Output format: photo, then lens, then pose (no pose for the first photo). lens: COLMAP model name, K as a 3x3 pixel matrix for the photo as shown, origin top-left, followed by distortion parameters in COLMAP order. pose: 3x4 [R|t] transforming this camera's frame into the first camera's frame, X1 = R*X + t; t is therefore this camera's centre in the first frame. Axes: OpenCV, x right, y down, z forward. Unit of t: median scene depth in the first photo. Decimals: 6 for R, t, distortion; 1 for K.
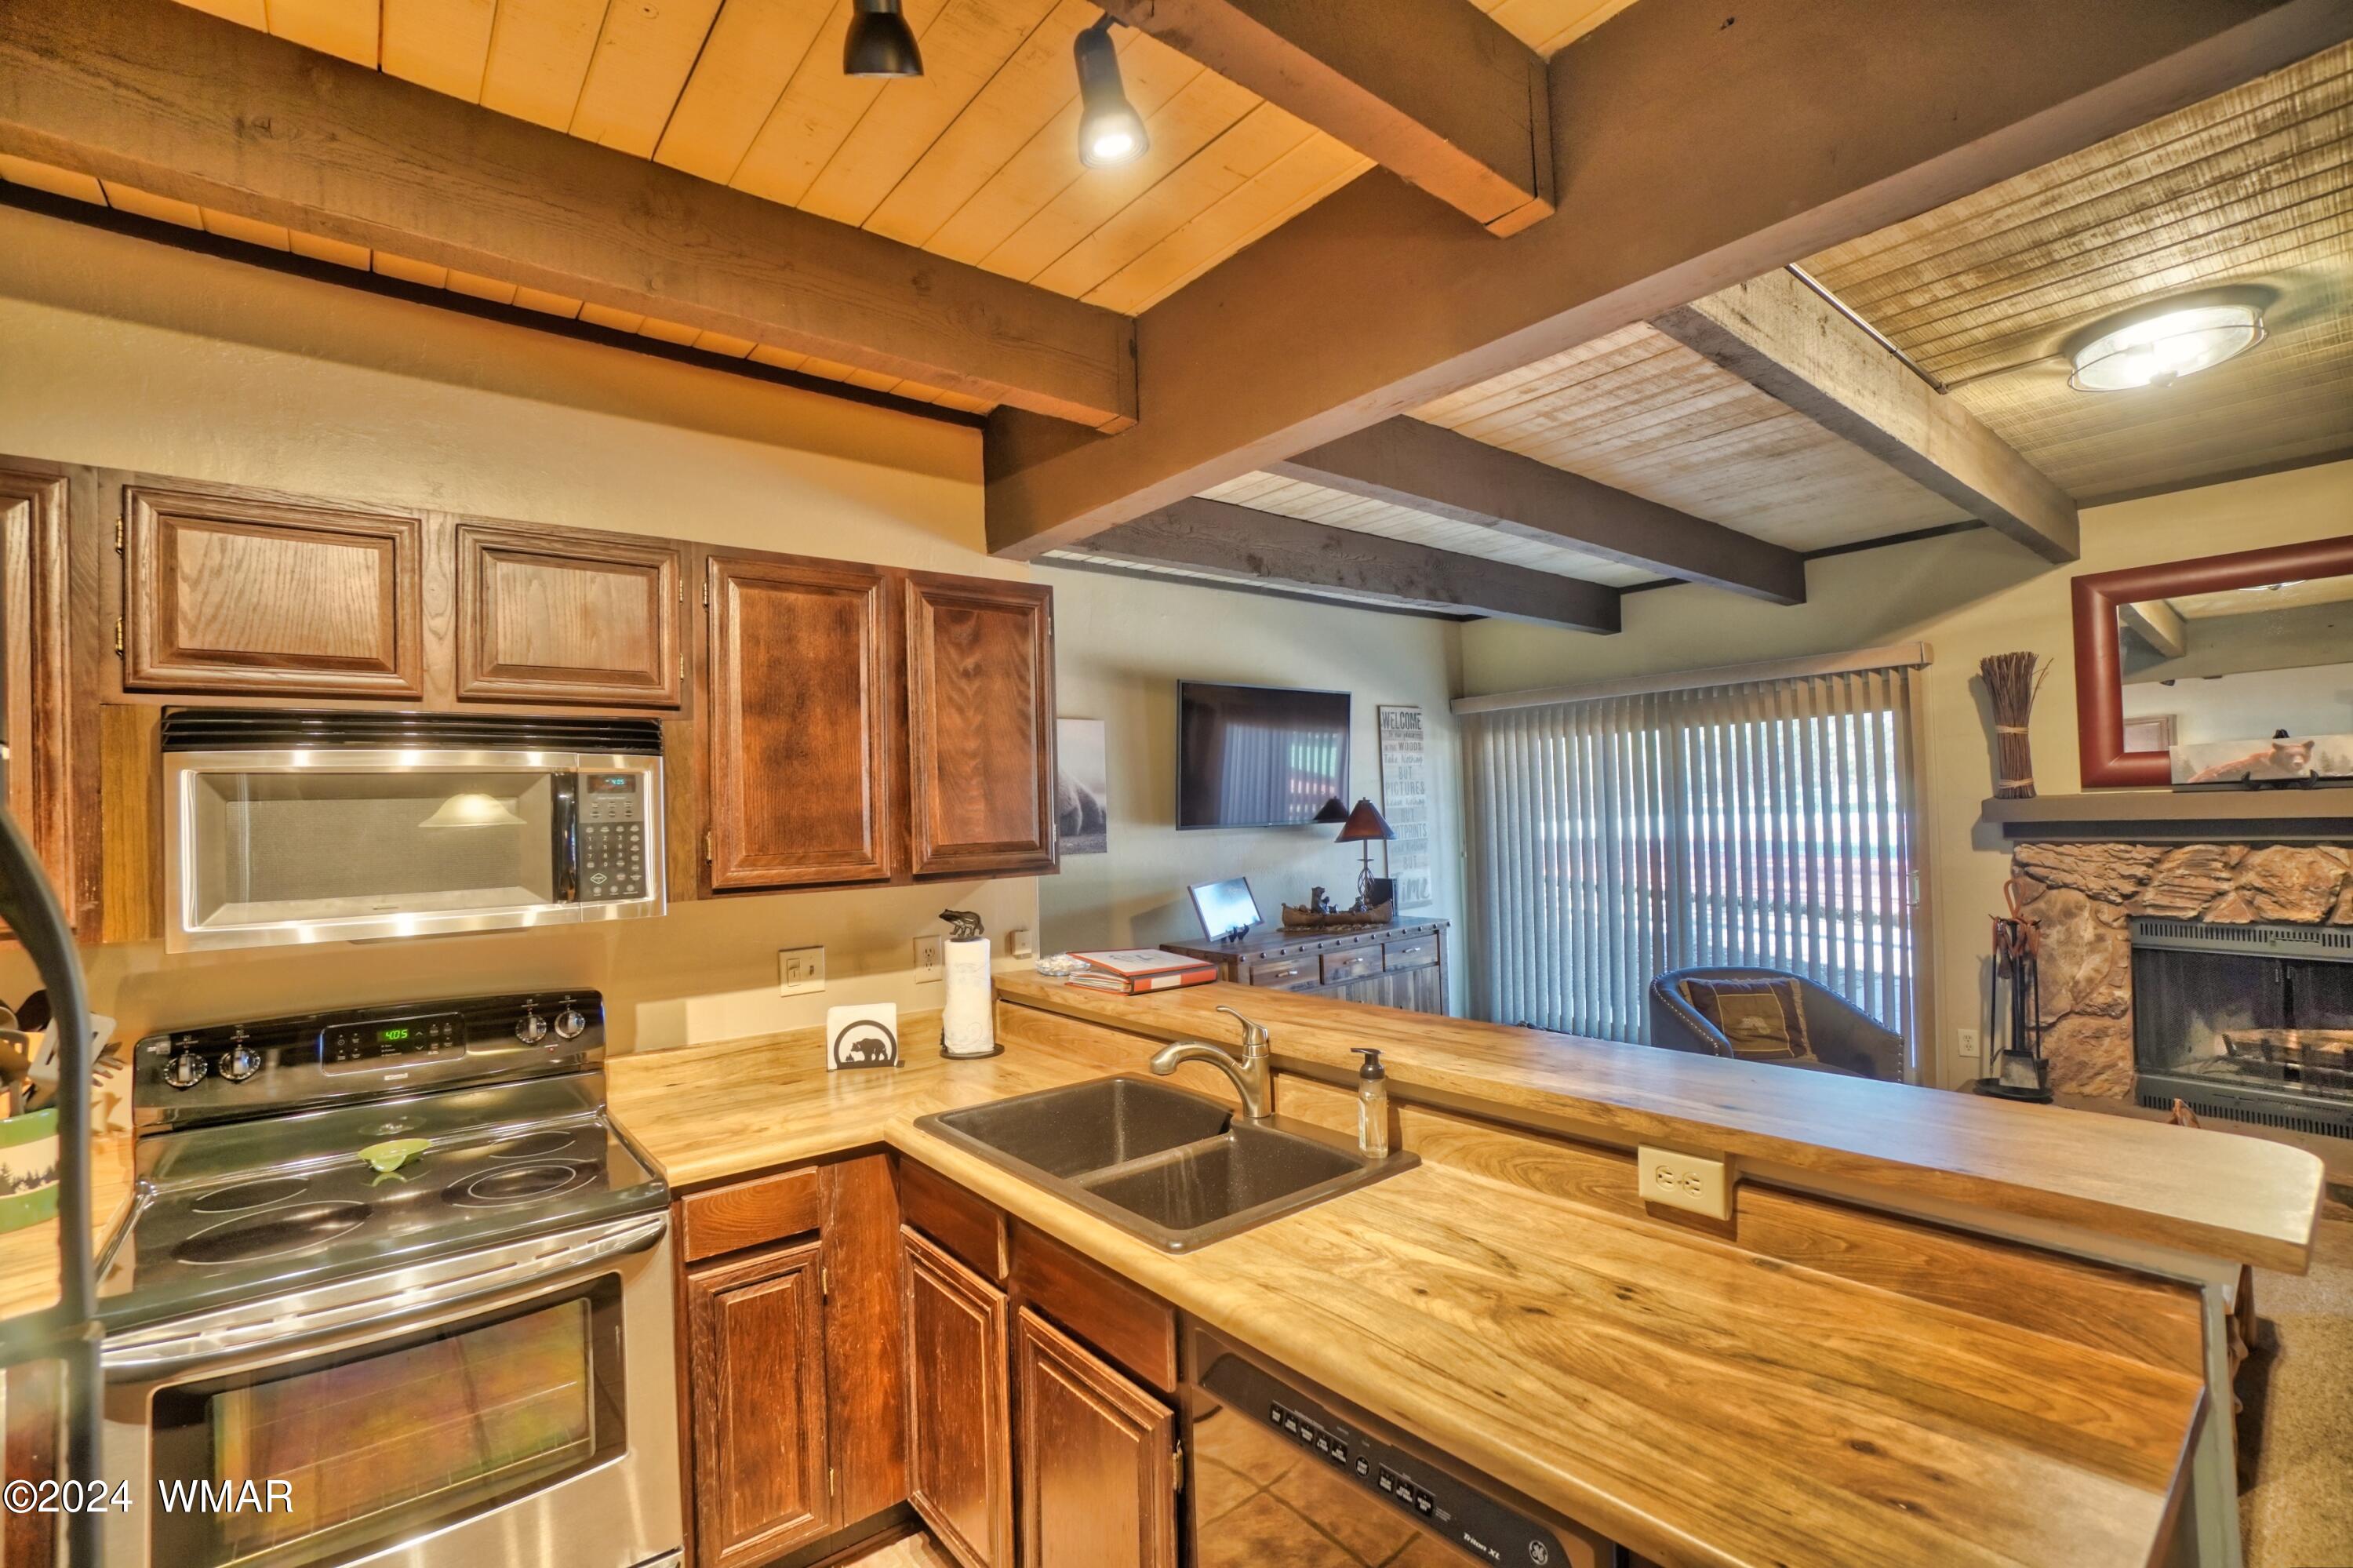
lens RADIAL K [[1034.9, 0, 1152.2], [0, 1034.9, 792.0], [0, 0, 1]] dist [-0.056722, 0.015843]
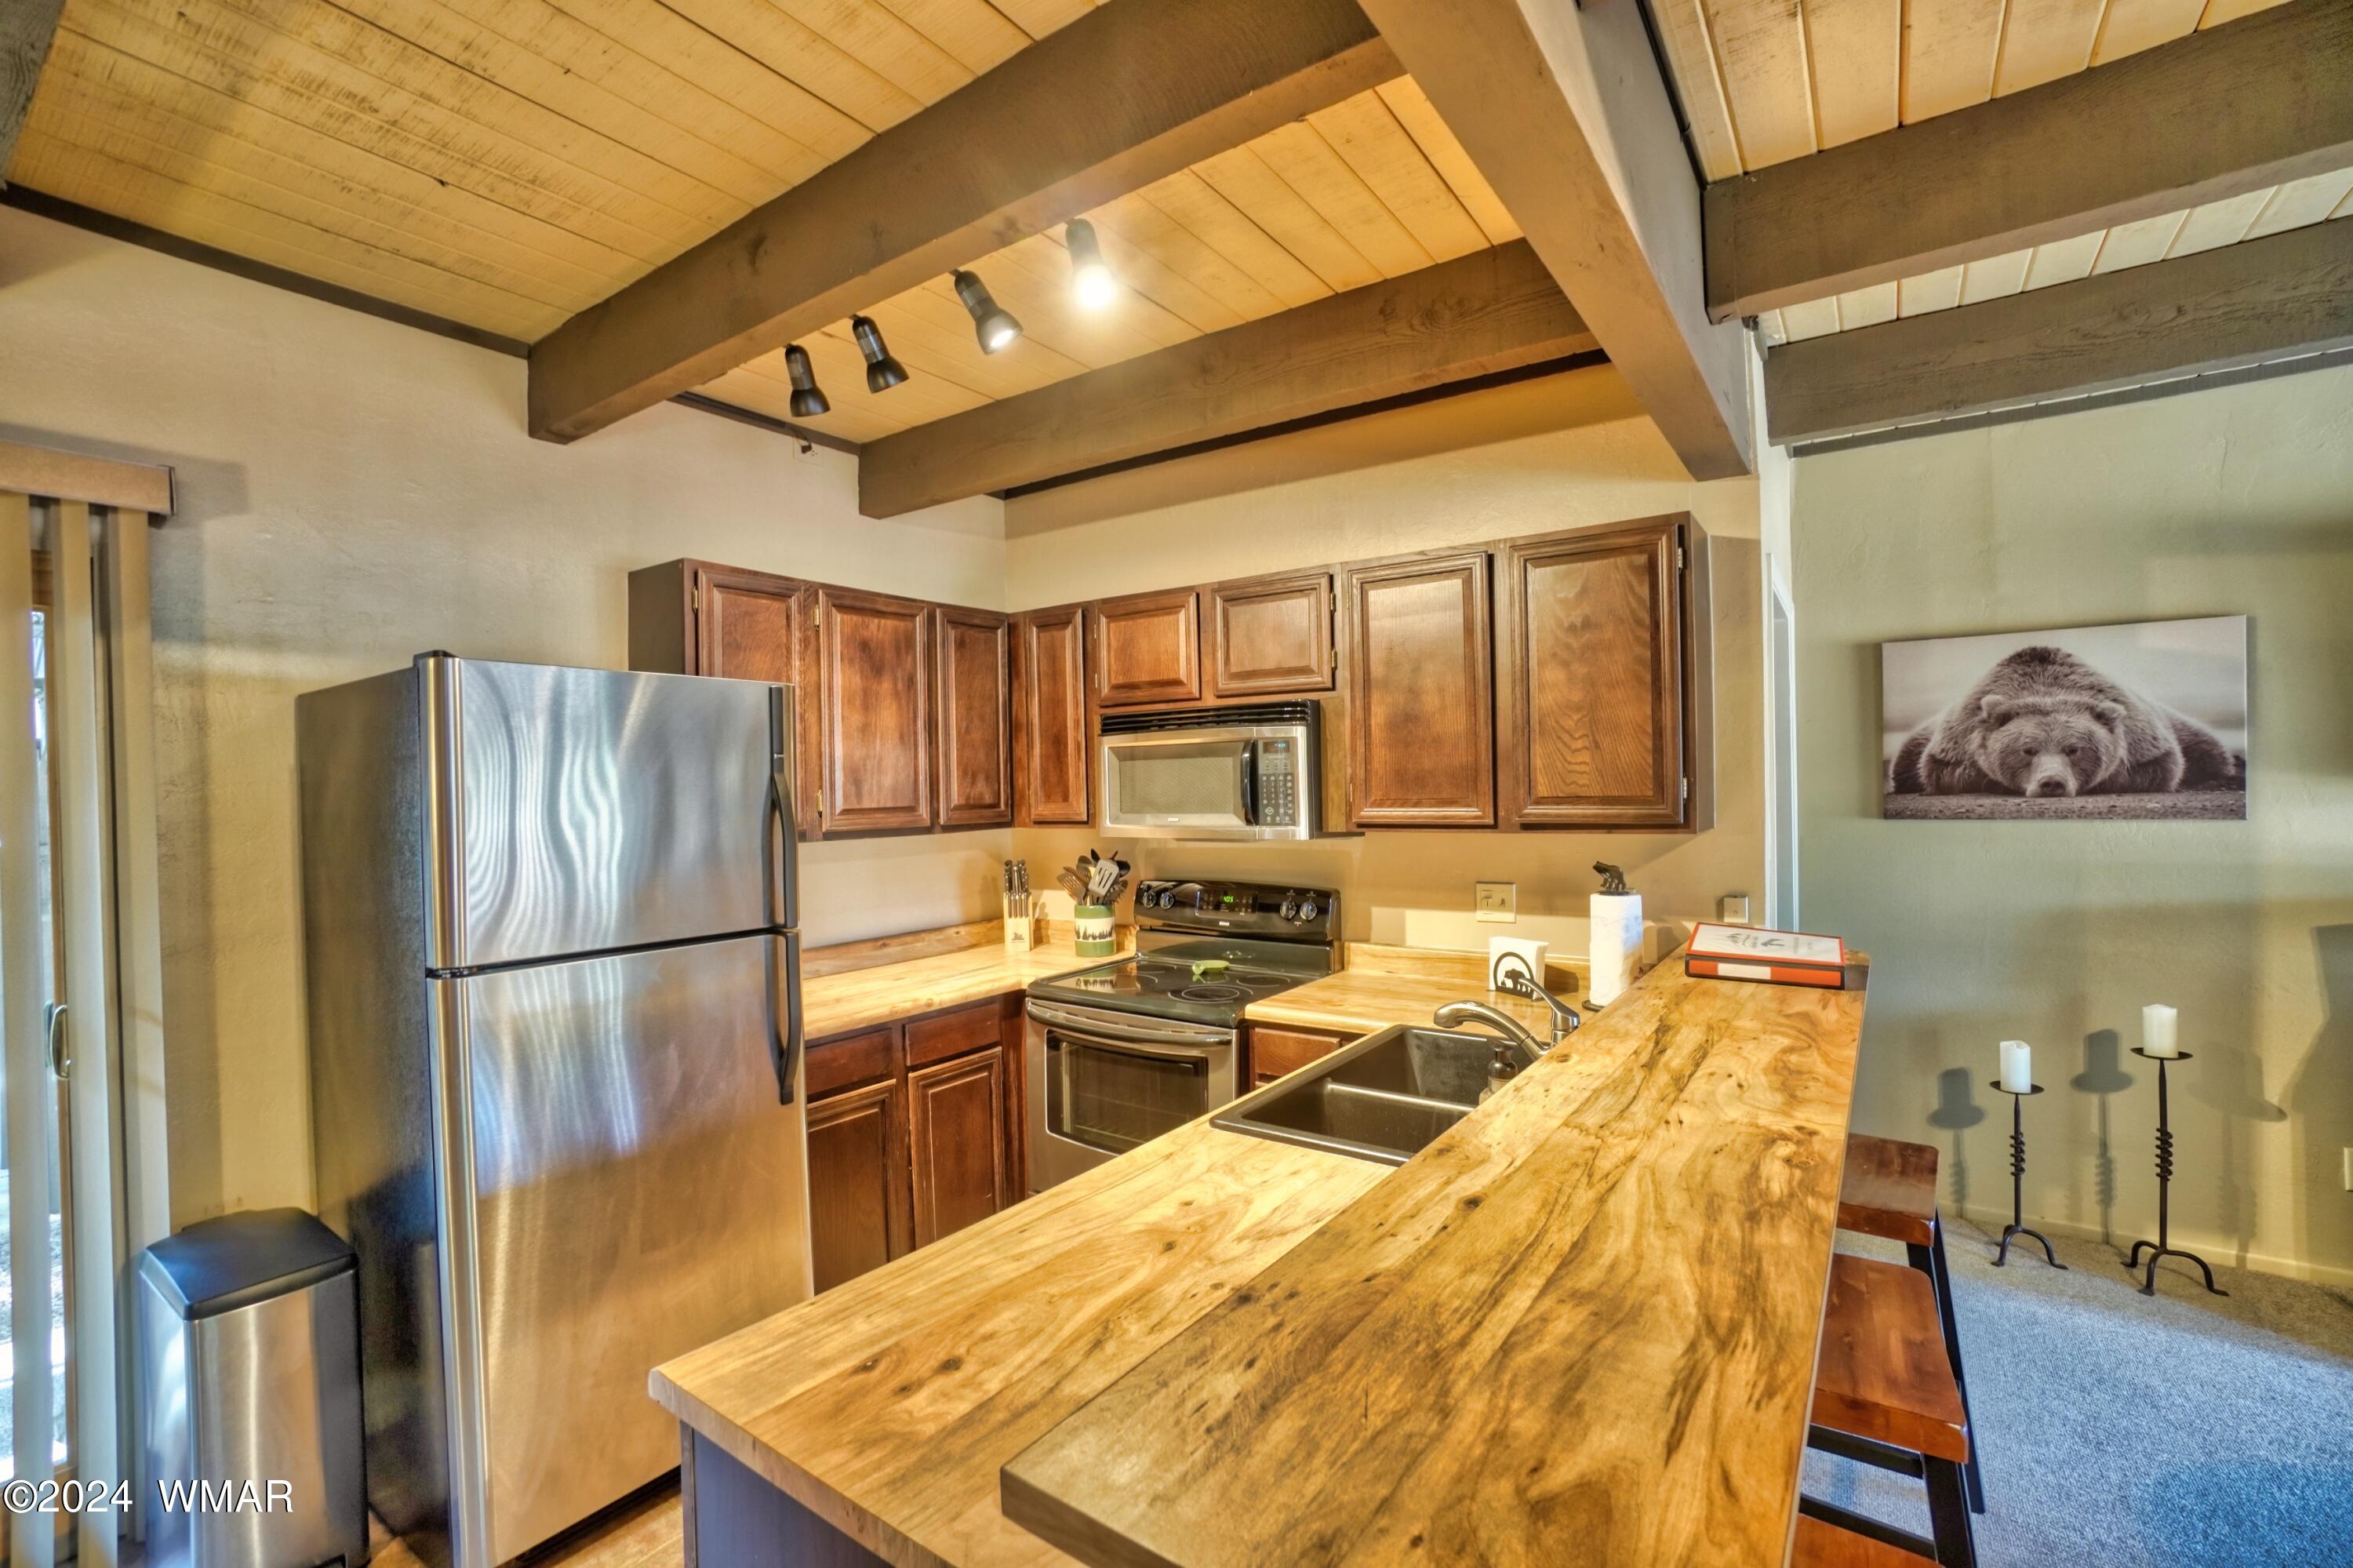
lens RADIAL K [[1034.9, 0, 1169.8], [0, 1034.9, 789.4], [0, 0, 1]] dist [-0.056722, 0.015843]
pose [[0.272663, 0.028062, -0.961700, 0.427306], [0.028709, 0.998892, 0.037287, -0.003364], [0.961681, -0.037776, 0.271556, 0.220361]]
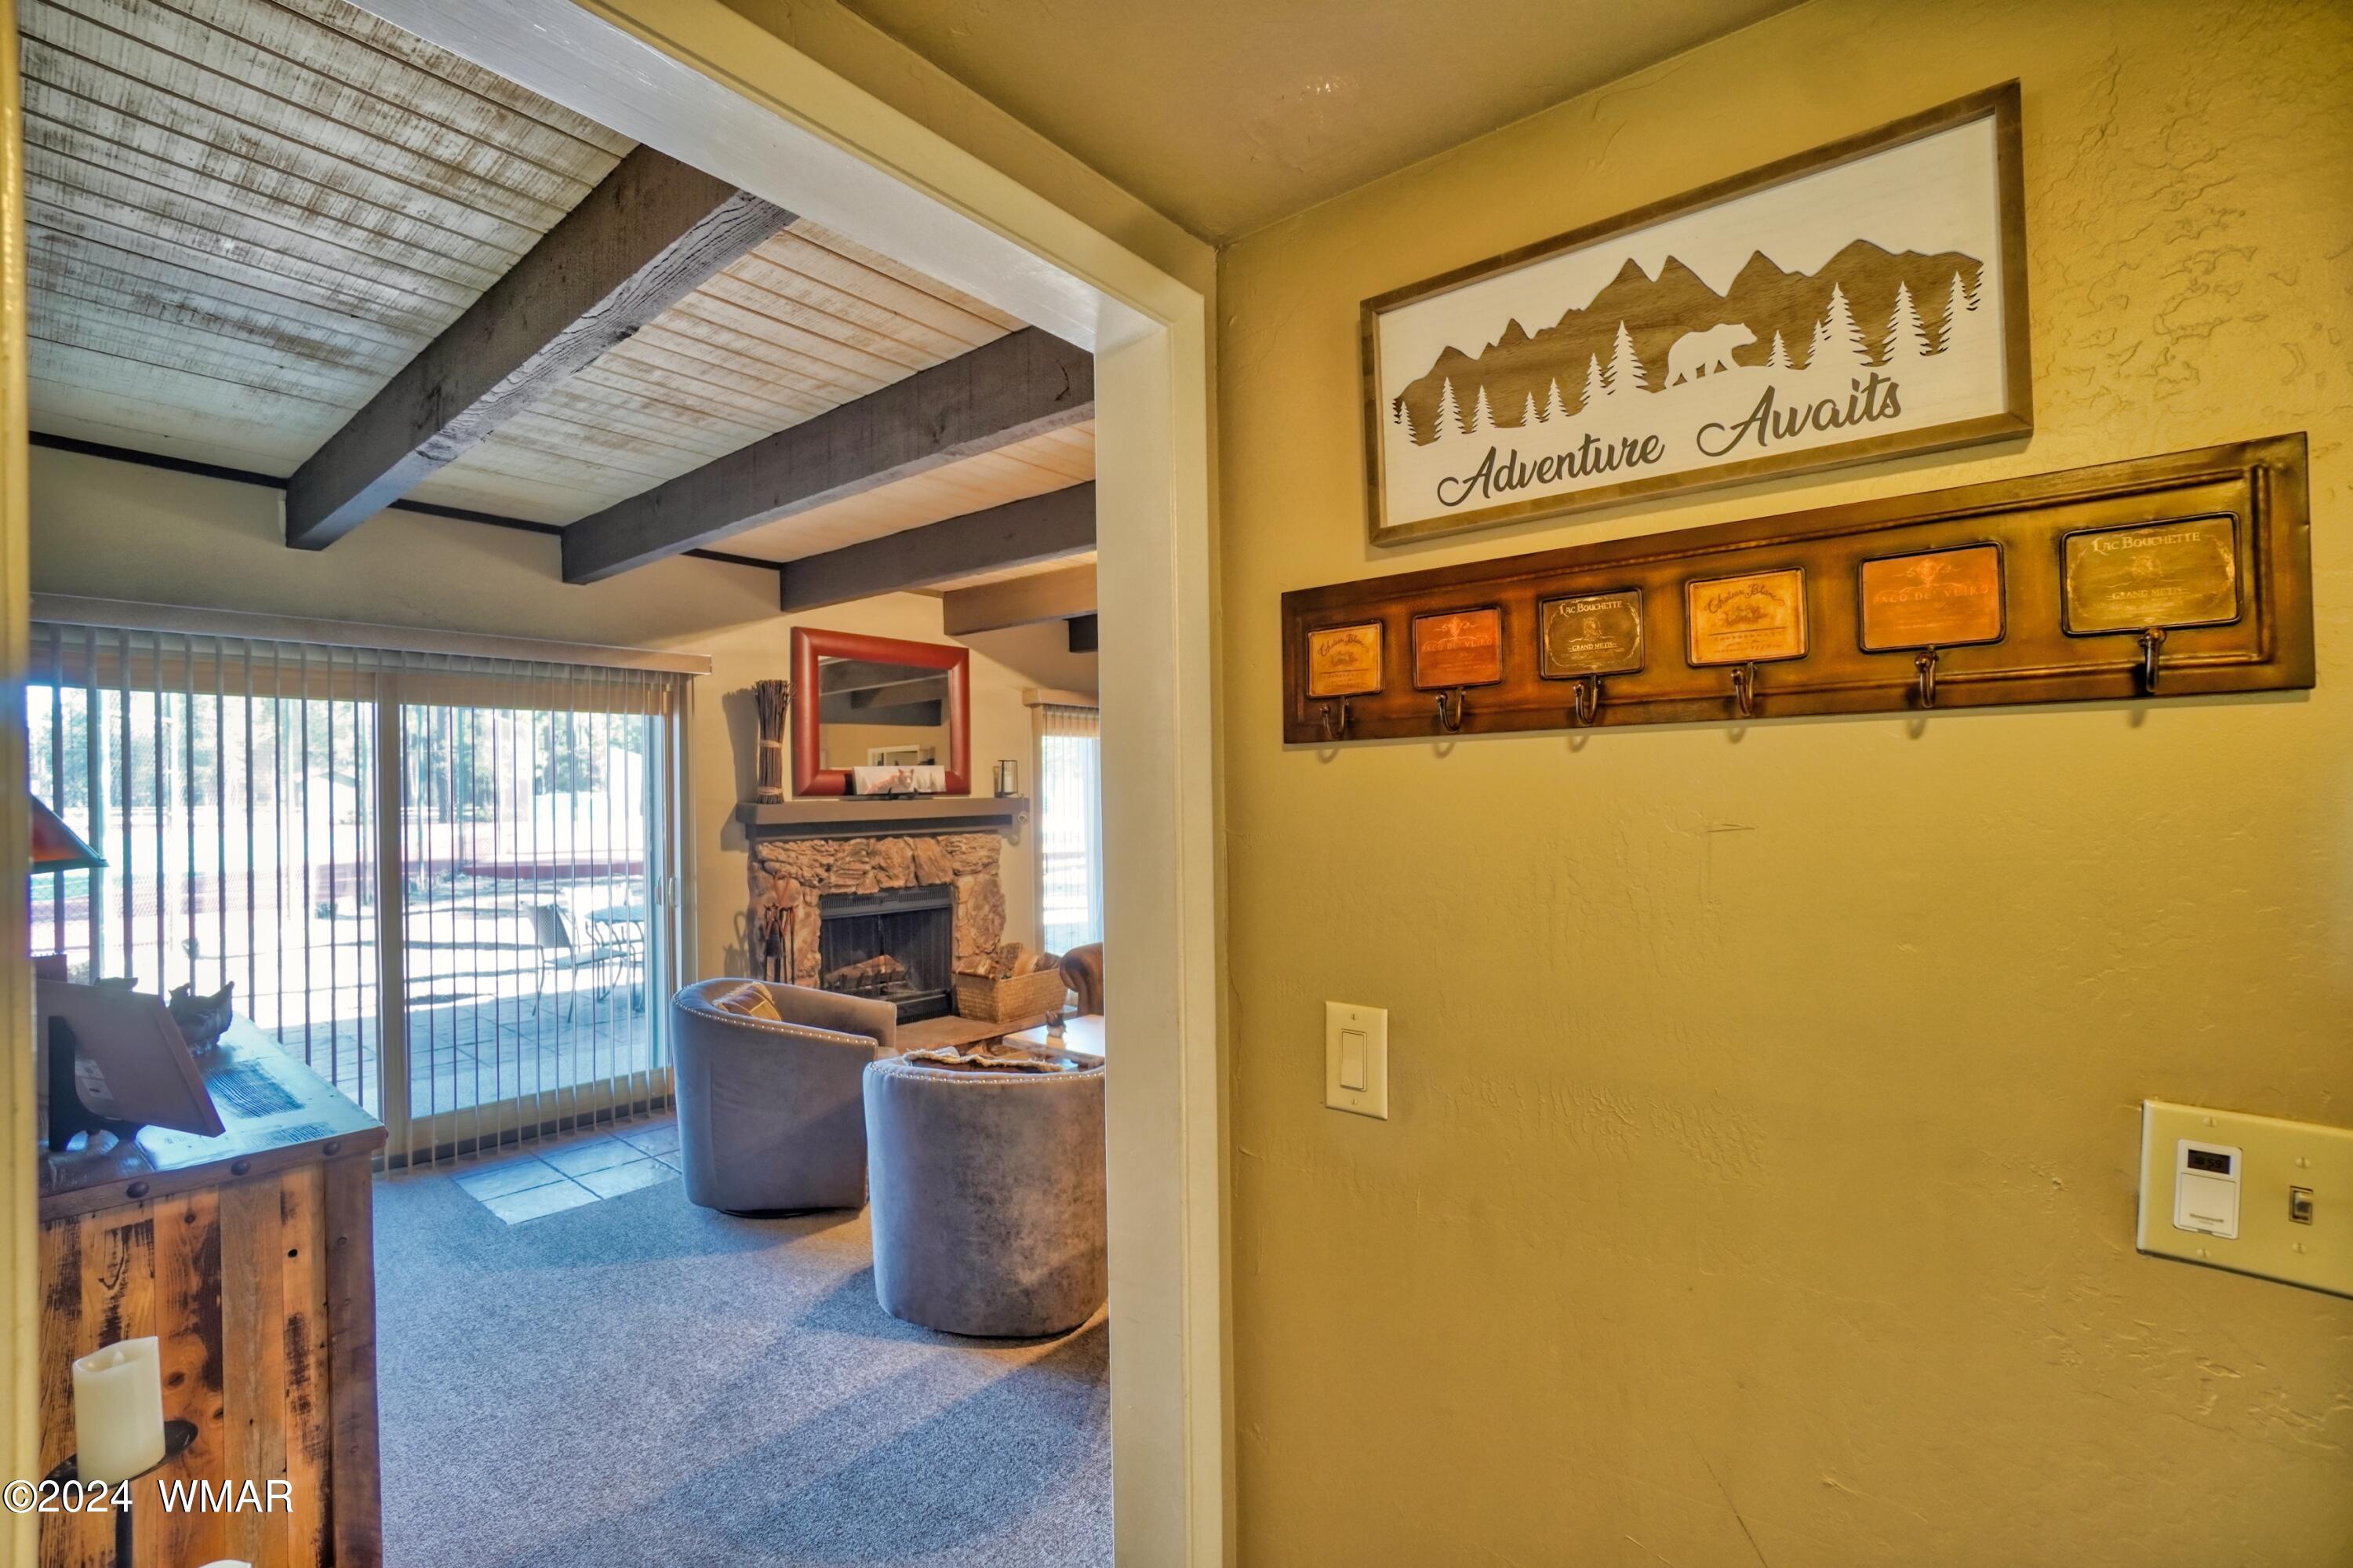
lens RADIAL K [[1034.9, 0, 1175.9], [0, 1034.9, 786.8], [0, 0, 1]] dist [-0.056722, 0.015843]
pose [[-0.218837, 0.042392, 0.974840, -0.430862], [0.002693, 0.999078, -0.042841, 0.041116], [-0.975758, -0.006750, -0.218750, 0.837758]]
